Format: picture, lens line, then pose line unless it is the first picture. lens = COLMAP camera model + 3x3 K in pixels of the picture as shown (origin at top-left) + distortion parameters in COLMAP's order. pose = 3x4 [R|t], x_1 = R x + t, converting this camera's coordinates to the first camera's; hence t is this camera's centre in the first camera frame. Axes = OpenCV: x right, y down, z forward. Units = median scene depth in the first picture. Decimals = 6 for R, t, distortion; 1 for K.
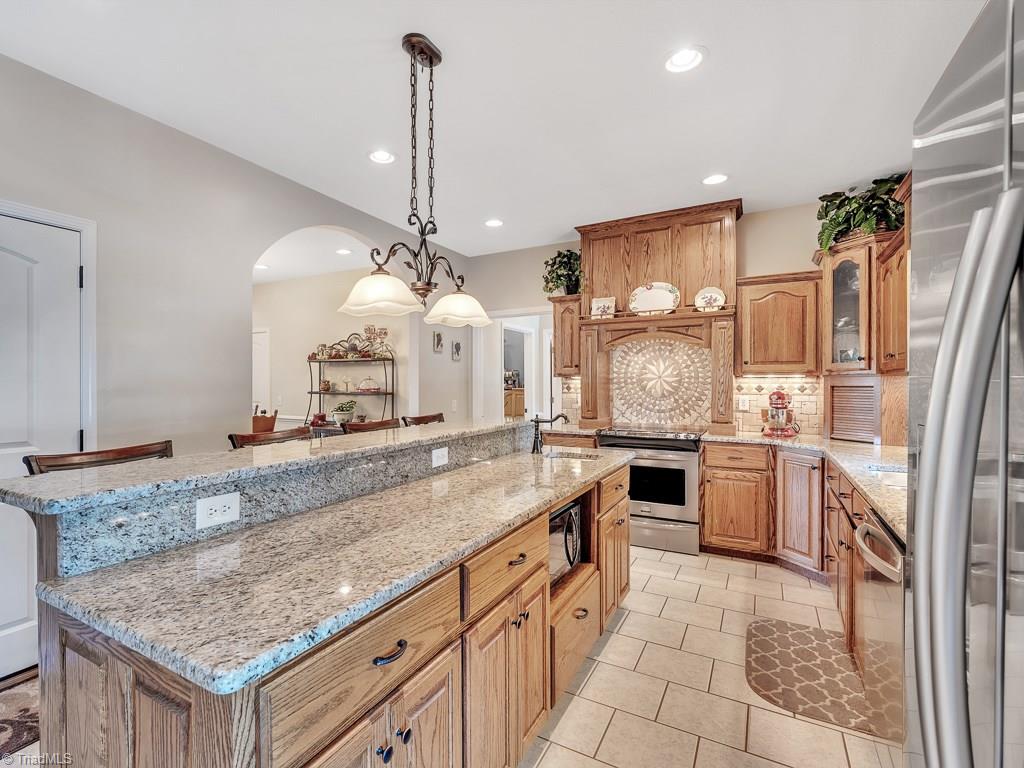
lens RADIAL K [[488.6, 0, 501.8], [0, 488.6, 385.7], [0, 0, 1]] dist [0.014282, -0.000454]
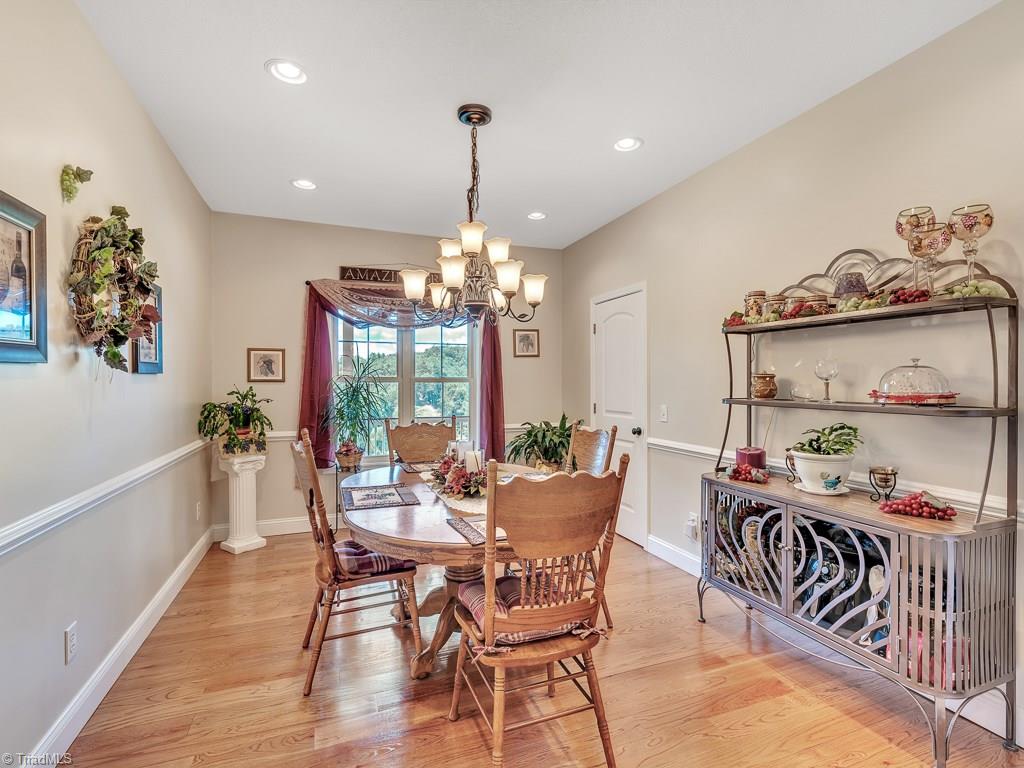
lens RADIAL K [[488.6, 0, 515.2], [0, 488.6, 386.6], [0, 0, 1]] dist [0.014282, -0.000454]
pose [[0.753993, 0.005530, -0.656859, -0.242921], [-0.005011, 0.999984, 0.002667, 0.000762], [0.656863, 0.001281, 0.754008, 0.529978]]
